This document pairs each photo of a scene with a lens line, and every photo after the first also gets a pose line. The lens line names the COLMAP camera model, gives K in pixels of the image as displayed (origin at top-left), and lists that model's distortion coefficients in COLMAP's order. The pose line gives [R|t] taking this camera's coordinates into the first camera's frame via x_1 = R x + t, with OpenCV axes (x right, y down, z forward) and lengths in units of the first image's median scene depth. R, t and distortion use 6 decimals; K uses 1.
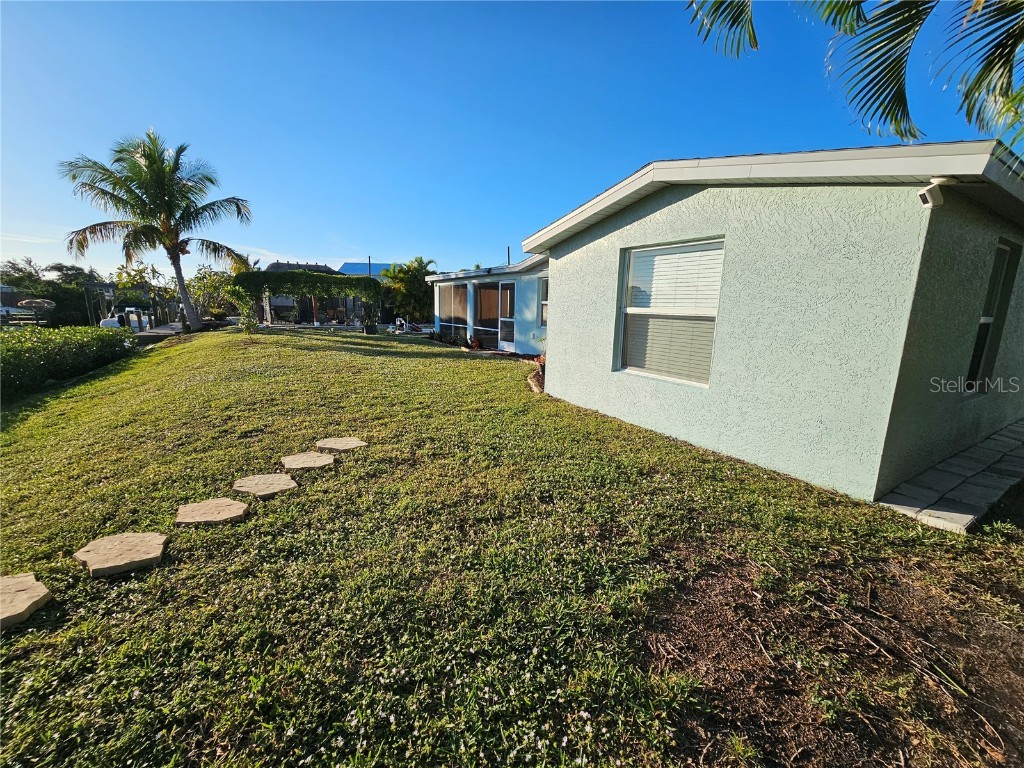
lens RADIAL K [[419.5, 0, 512.9], [0, 419.5, 386.8], [0, 0, 1]] dist [-0.001166, 0.000137]
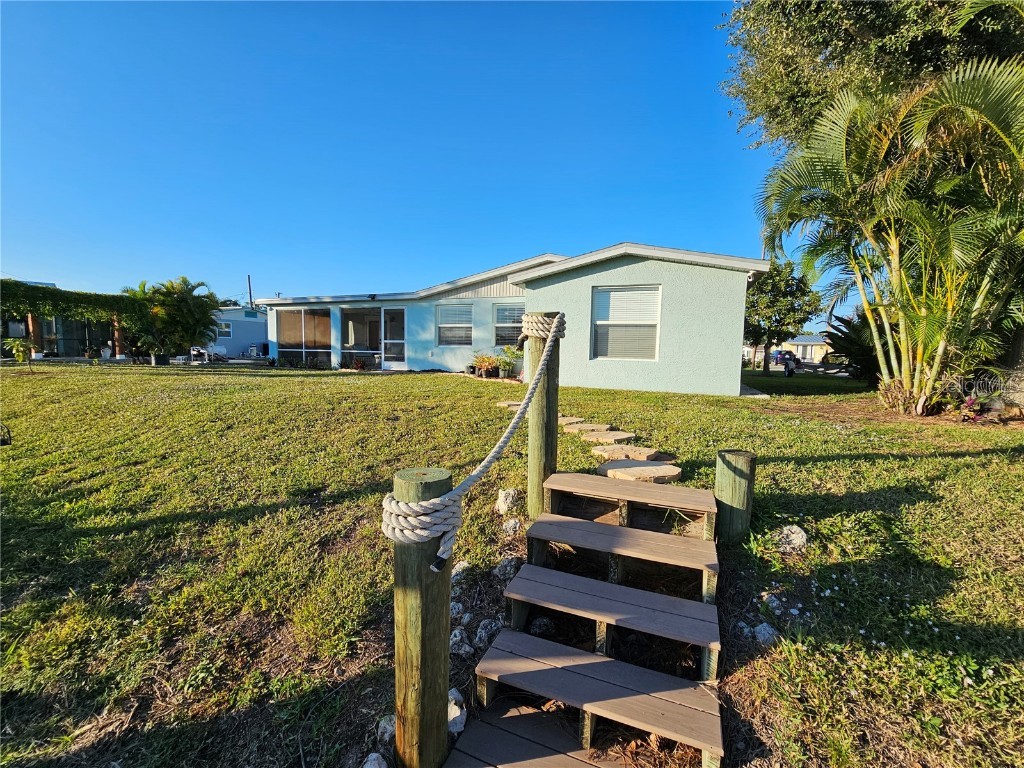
lens RADIAL K [[419.5, 0, 510.3], [0, 419.5, 376.6], [0, 0, 1]] dist [-0.001166, 0.000137]
pose [[0.803730, -0.046446, 0.593179, -0.441730], [0.114266, 0.990440, -0.077273, 0.053238], [-0.583919, 0.129886, 0.801354, -0.048813]]
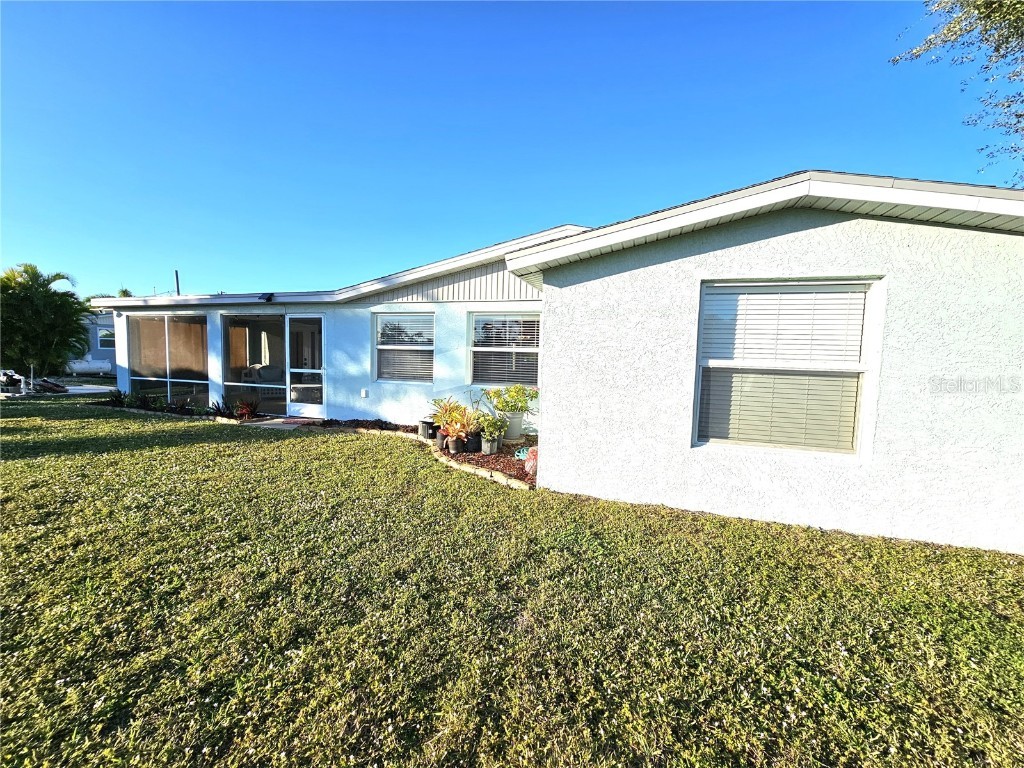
lens RADIAL K [[419.5, 0, 509.7], [0, 419.5, 386.5], [0, 0, 1]] dist [-0.001166, 0.000137]
pose [[0.763296, -0.051270, 0.644012, -0.206778], [0.114787, 0.991748, -0.057094, -0.061426], [-0.635770, 0.117503, 0.762882, 0.291235]]
